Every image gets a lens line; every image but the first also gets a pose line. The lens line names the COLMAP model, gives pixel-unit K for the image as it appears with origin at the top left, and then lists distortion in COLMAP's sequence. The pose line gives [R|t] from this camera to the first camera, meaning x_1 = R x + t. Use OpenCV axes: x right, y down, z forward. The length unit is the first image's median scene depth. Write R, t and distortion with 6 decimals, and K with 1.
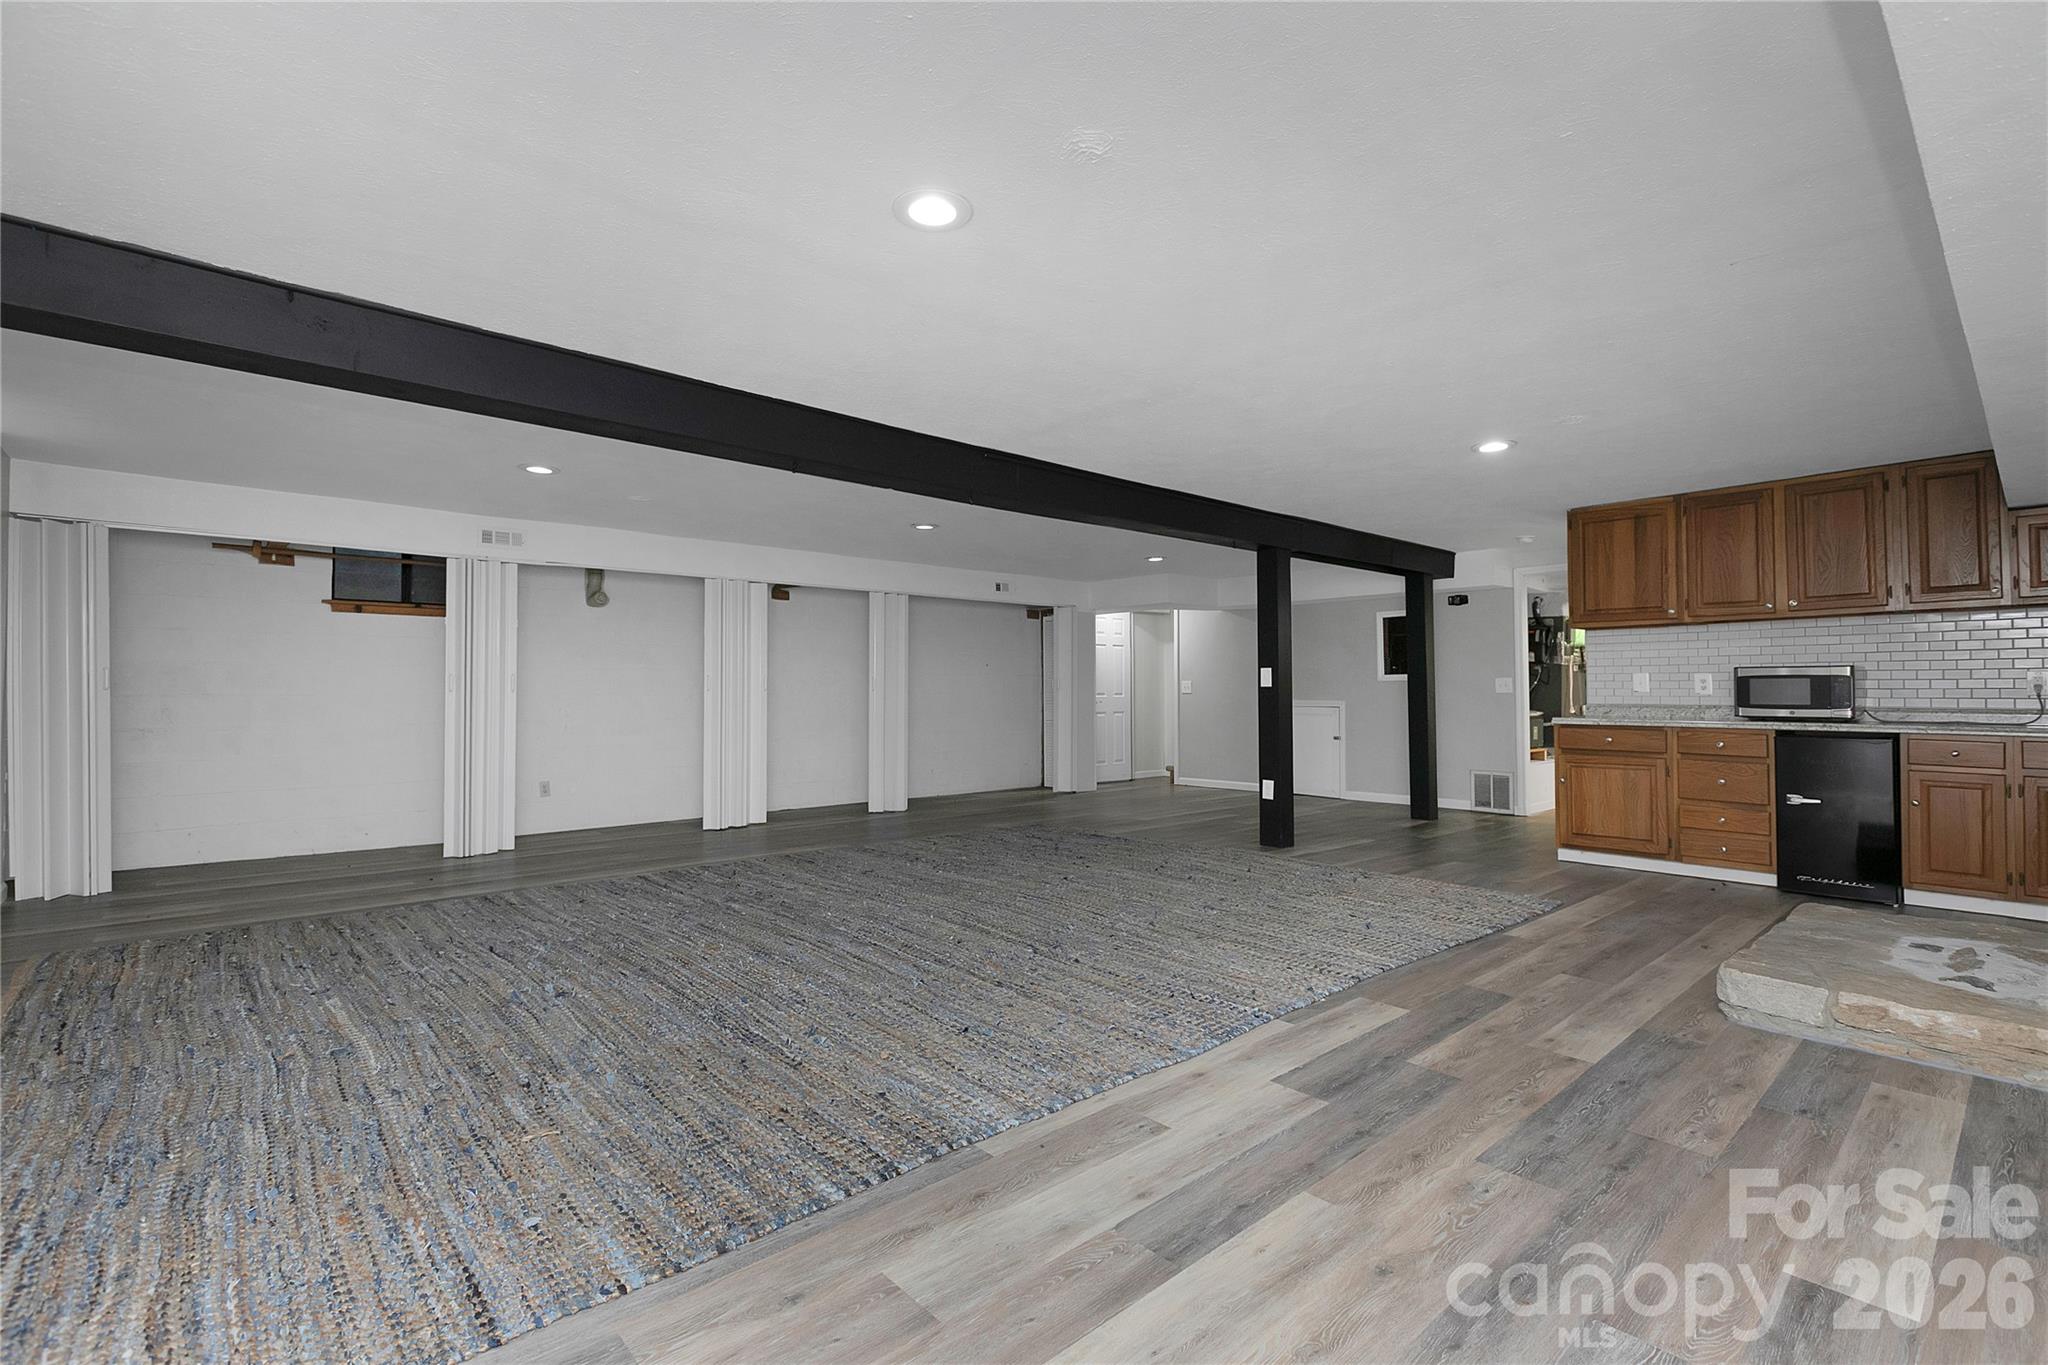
lens RADIAL K [[917.6, 0, 1038.1], [0, 917.6, 667.8], [0, 0, 1]] dist [0.010164, -0.002490]
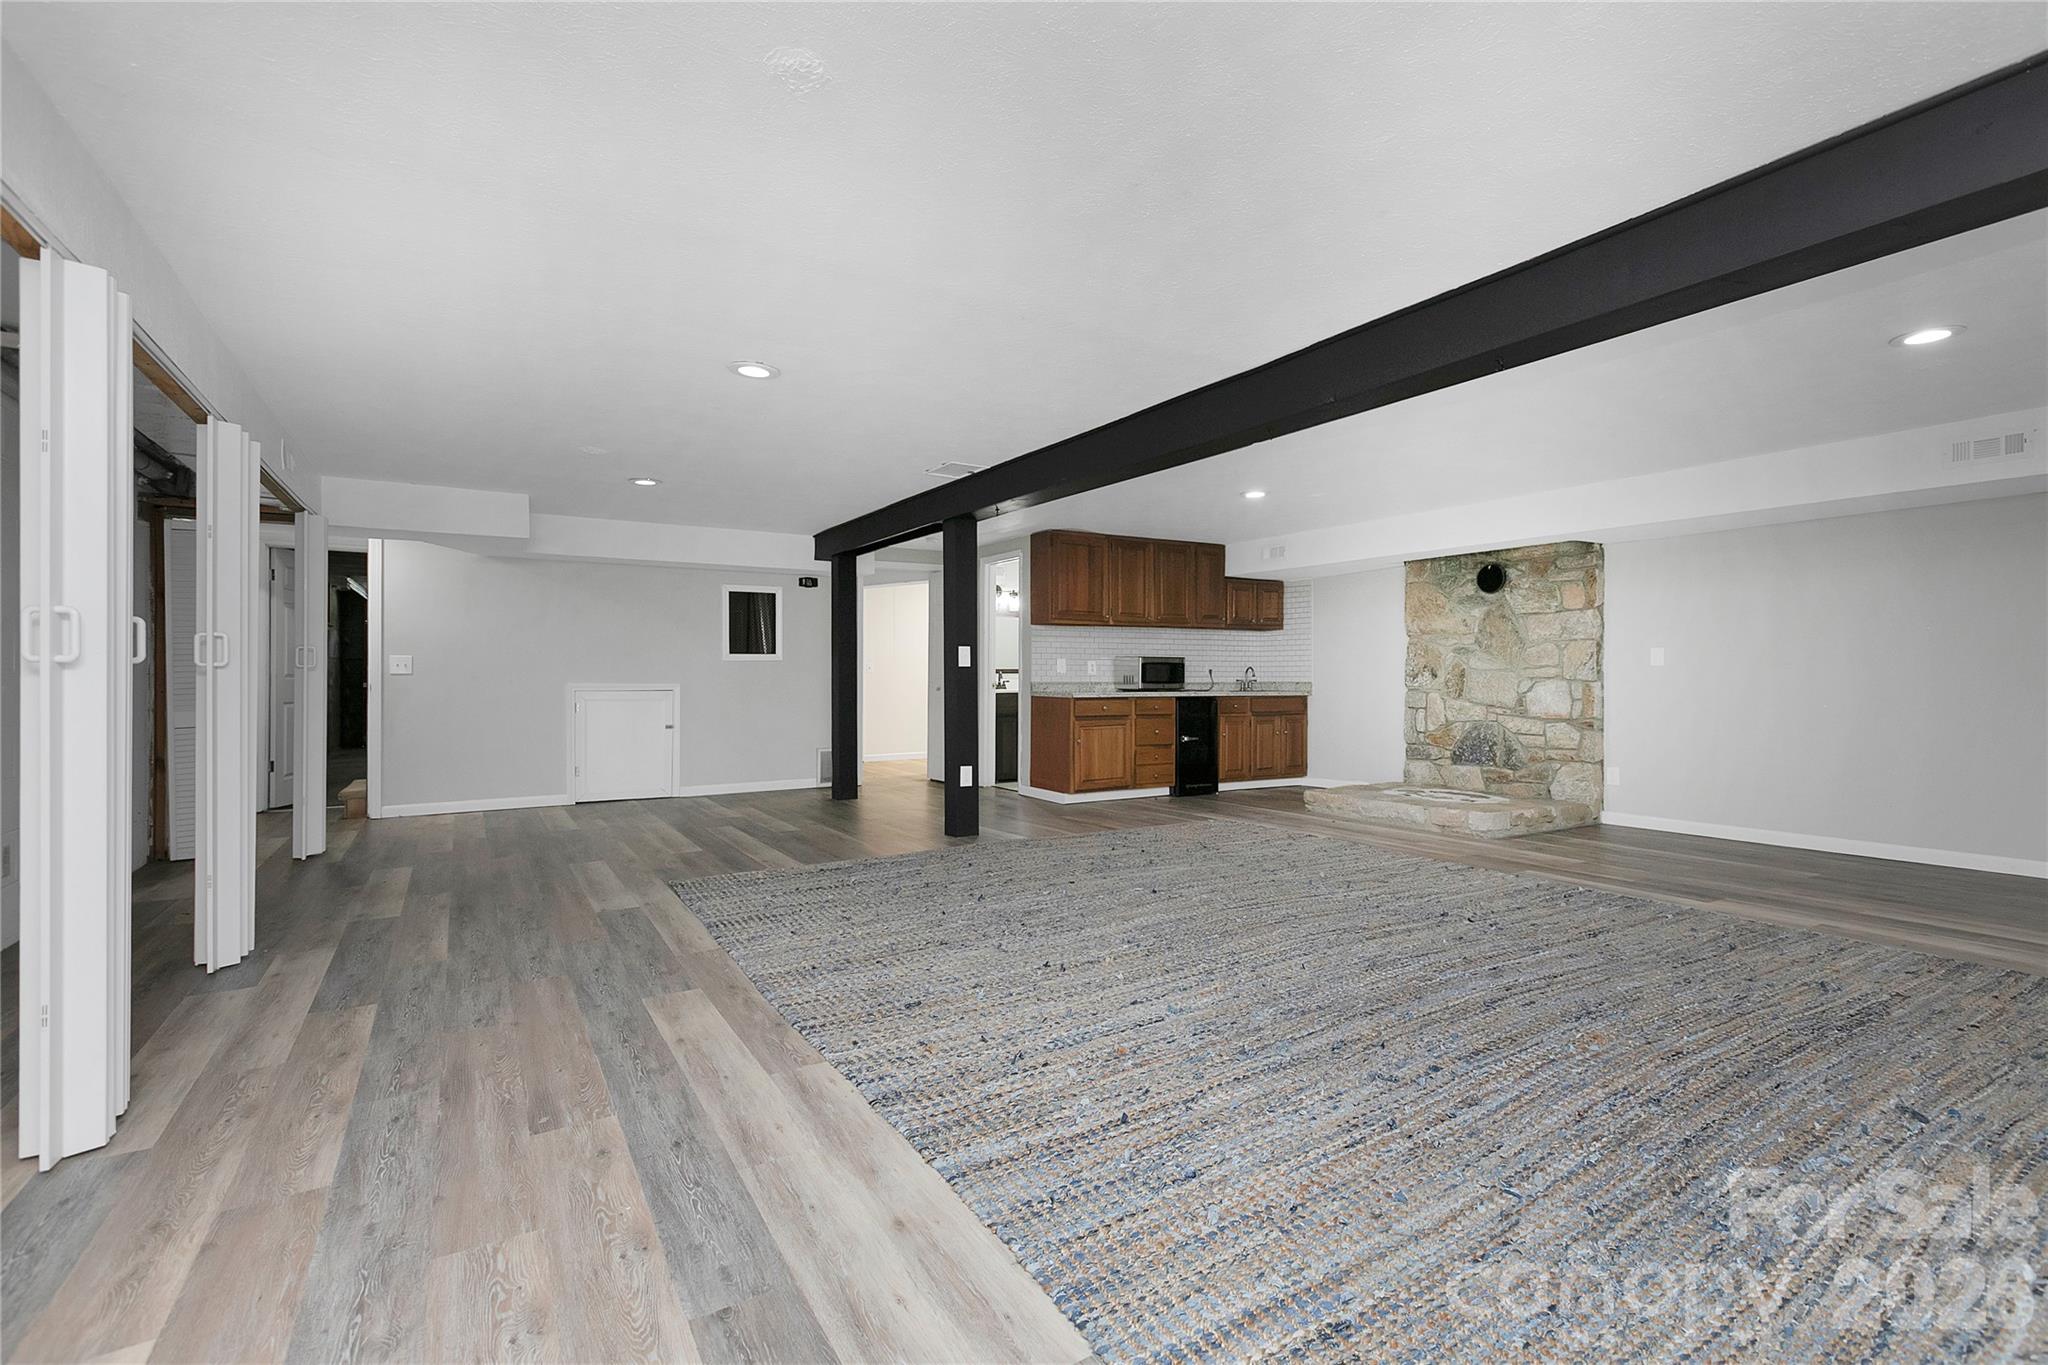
lens RADIAL K [[917.6, 0, 1030.9], [0, 917.6, 673.9], [0, 0, 1]] dist [0.010164, -0.002490]
pose [[0.188676, 0.001341, 0.982039, -0.679659], [-0.027213, 0.999622, 0.003863, 0.023542], [-0.981662, -0.027453, 0.188641, 0.788918]]
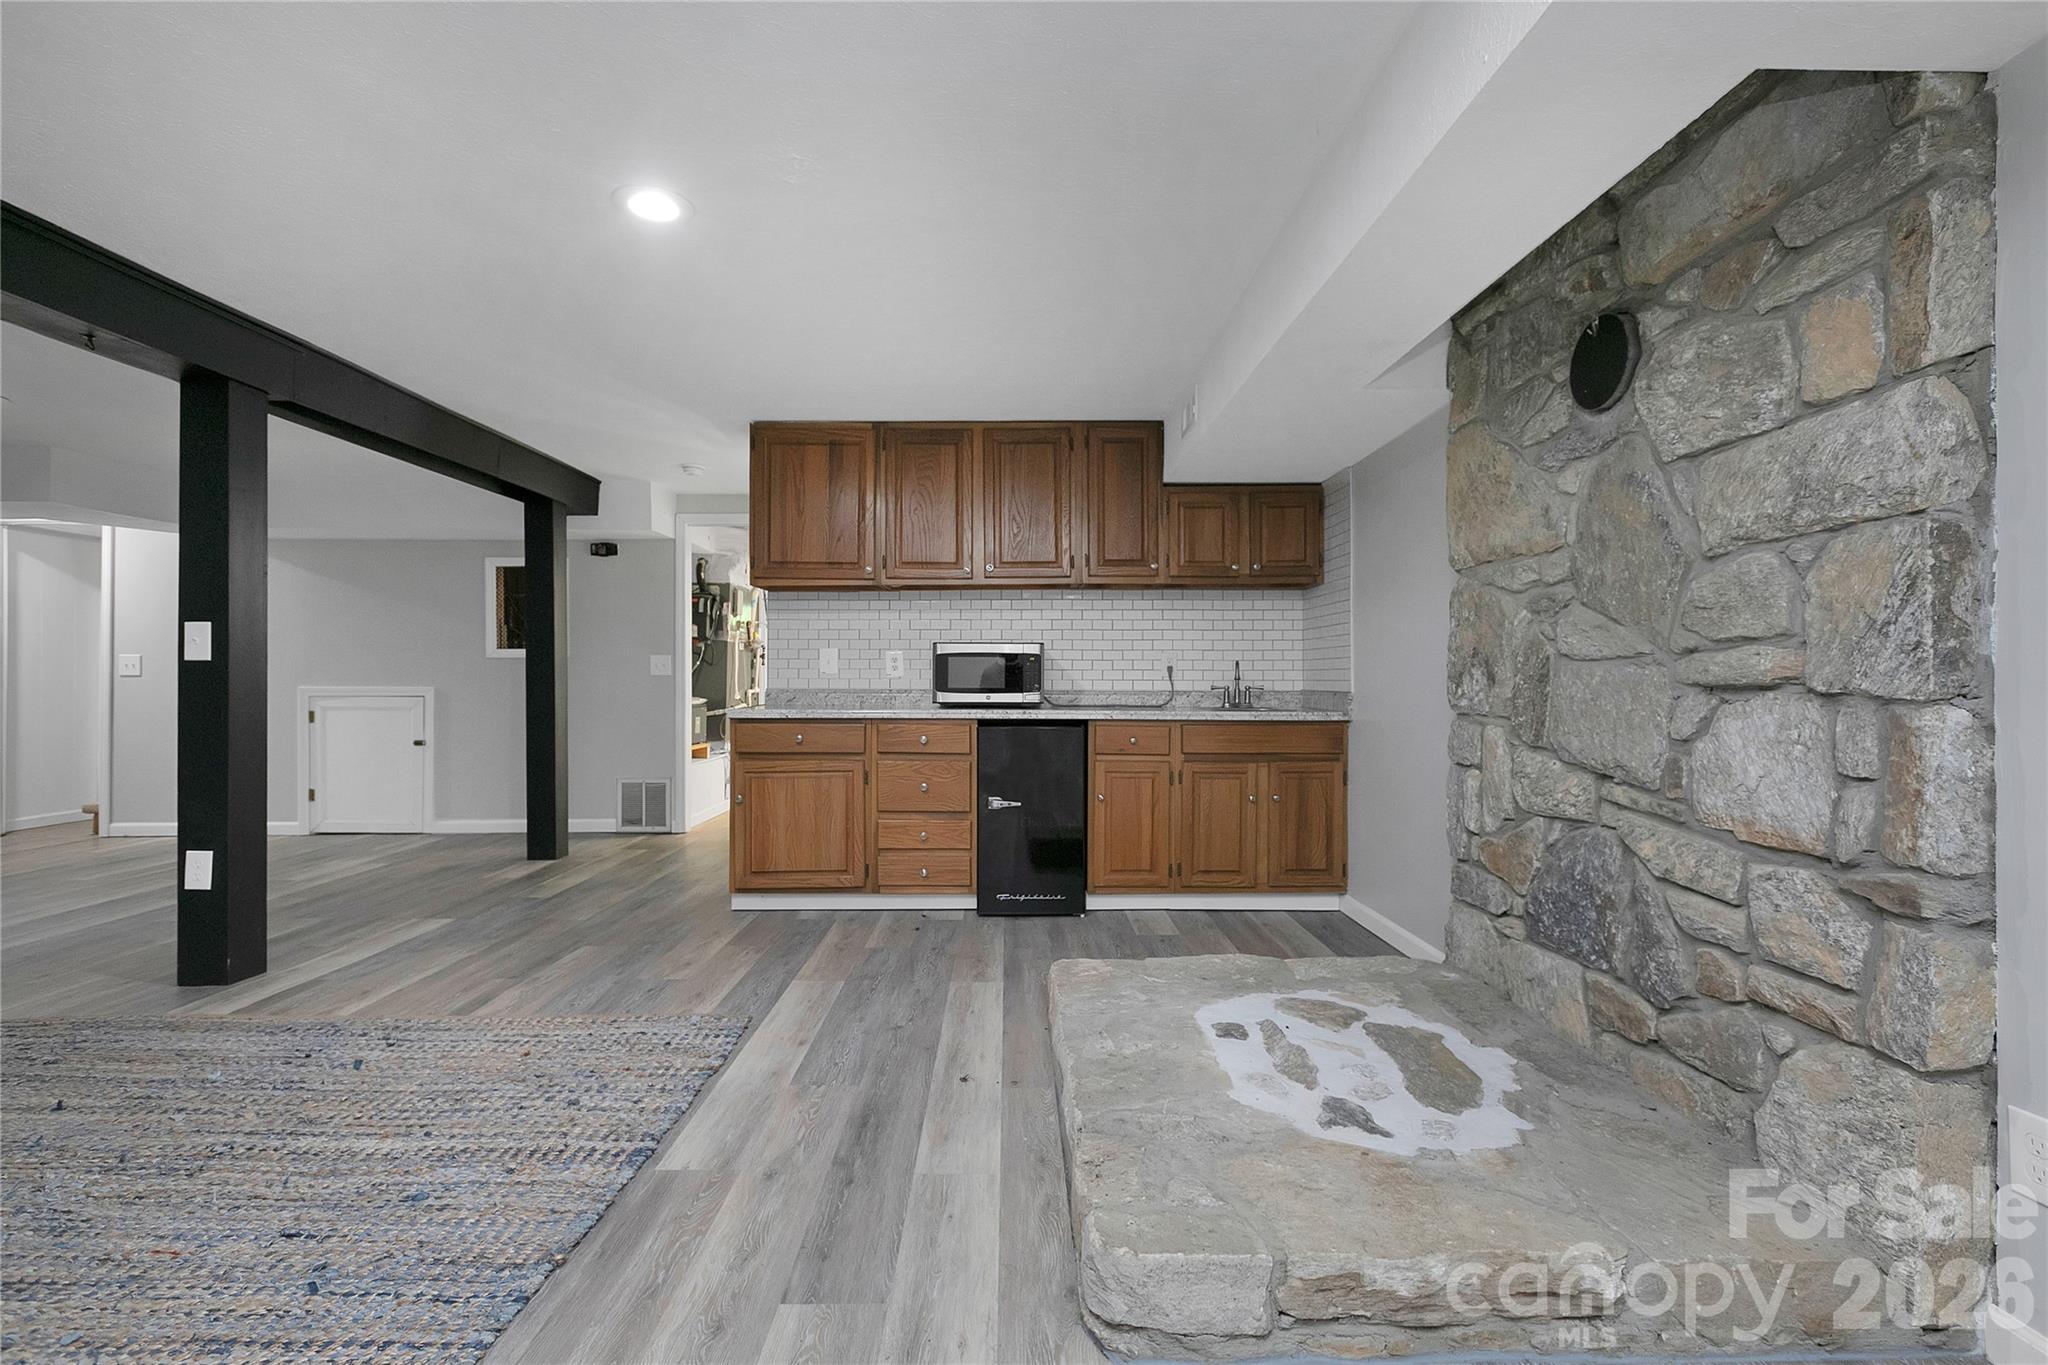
lens RADIAL K [[917.6, 0, 1019.8], [0, 917.6, 671.1], [0, 0, 1]] dist [0.010164, -0.002490]
pose [[0.665350, 0.005577, 0.746510, 0.177882], [-0.020796, 0.999722, 0.011066, 0.012316], [-0.746242, -0.022887, 0.665282, 0.356922]]
